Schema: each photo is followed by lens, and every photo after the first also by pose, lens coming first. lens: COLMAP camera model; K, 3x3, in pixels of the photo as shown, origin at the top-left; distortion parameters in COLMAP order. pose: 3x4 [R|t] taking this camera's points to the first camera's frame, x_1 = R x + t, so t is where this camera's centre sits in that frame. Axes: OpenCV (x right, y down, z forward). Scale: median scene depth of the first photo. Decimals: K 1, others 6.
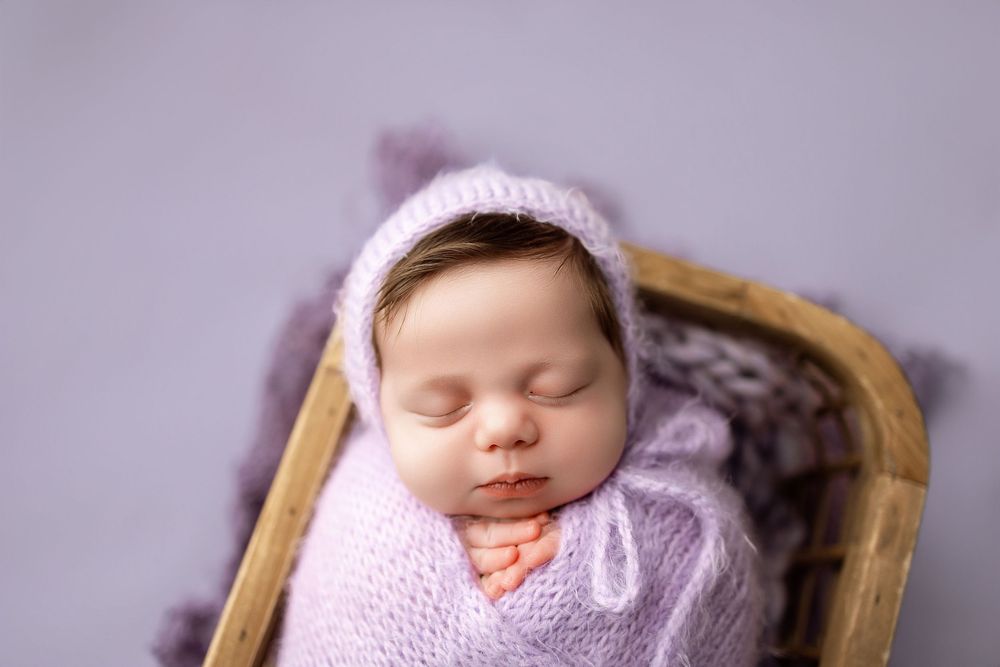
lens RADIAL K [[1043.5, 0, 500.0], [0, 1043.5, 333.5], [0, 0, 1]] dist [0.055624, -0.010058]
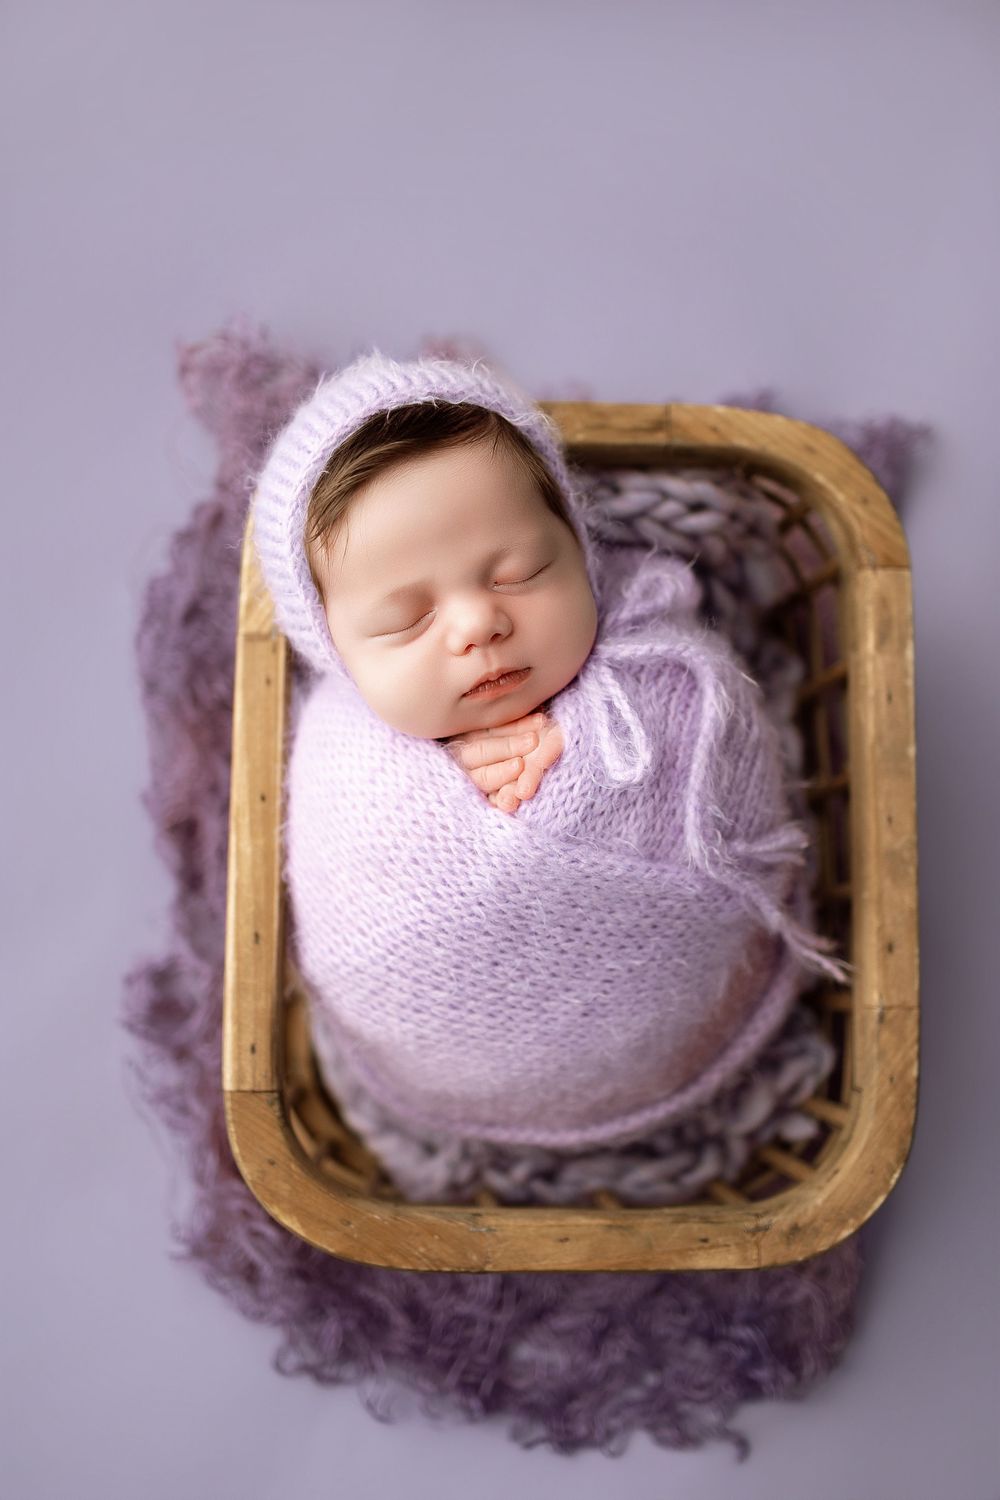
lens RADIAL K [[1565.3, 0, 500.0], [0, 1565.3, 750.0], [0, 0, 1]] dist [0.055624, -0.010058]
pose [[0.950970, -0.297243, 0.085452, -0.107722], [0.283790, 0.948464, 0.140994, -0.001360], [-0.122958, -0.109831, 0.986316, -0.349547]]
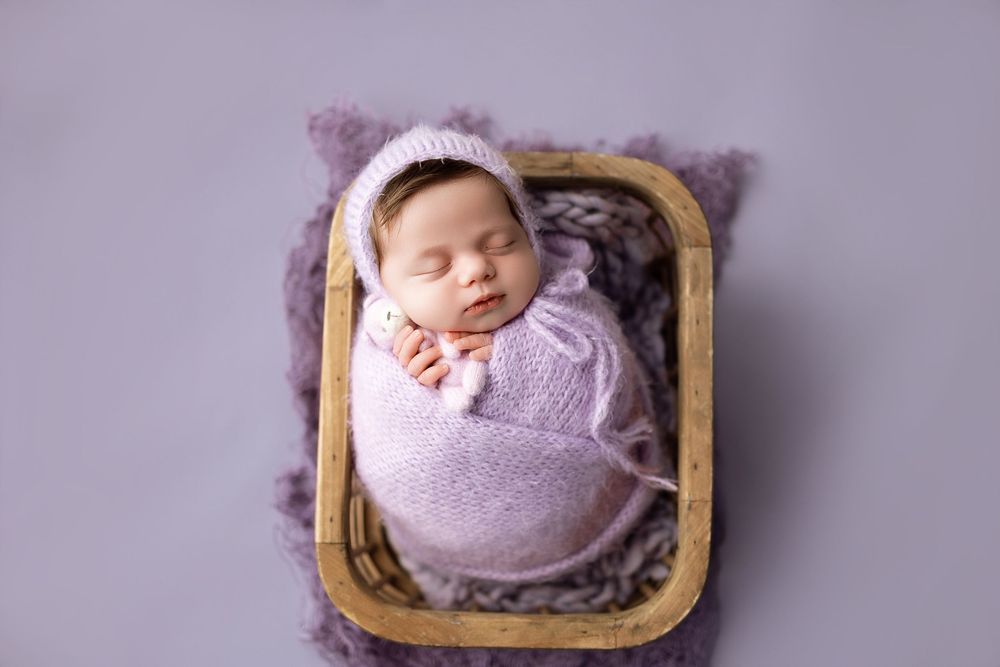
lens RADIAL K [[1043.5, 0, 500.0], [0, 1043.5, 333.5], [0, 0, 1]] dist [0.055624, -0.010058]
pose [[0.954867, -0.296906, 0.008665, 0.044946], [0.293839, 0.948465, 0.118632, -0.013445], [-0.043441, -0.110731, 0.992901, -0.593276]]
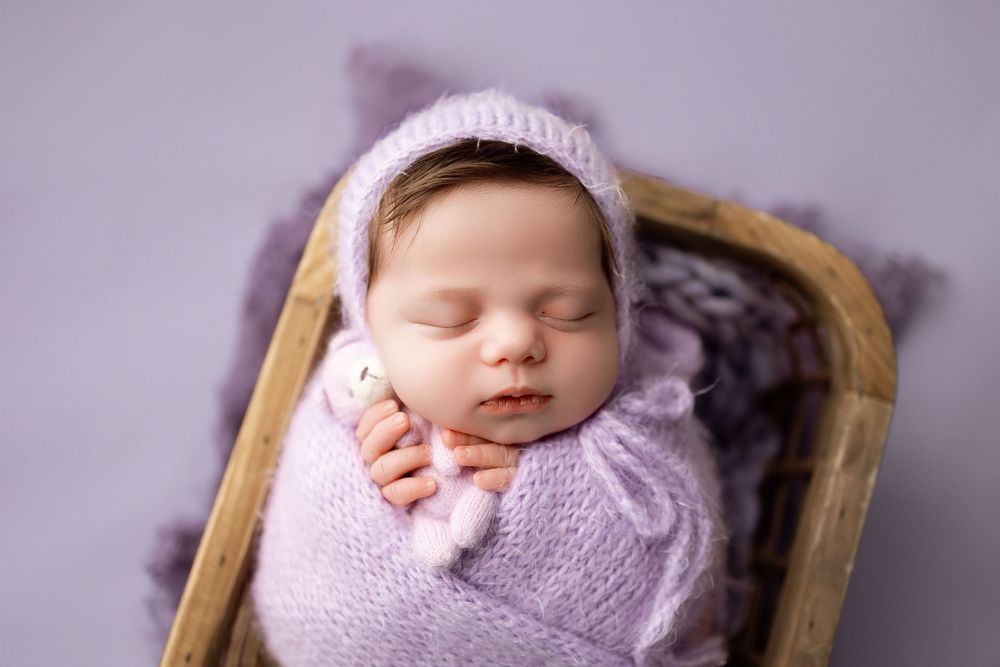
lens RADIAL K [[1043.5, 0, 500.0], [0, 1043.5, 333.5], [0, 0, 1]] dist [0.055624, -0.010058]
pose [[0.999780, -0.019770, -0.007057, 0.037048], [0.020382, 0.994676, 0.101012, -0.030837], [0.005023, -0.101134, 0.994860, 0.003132]]
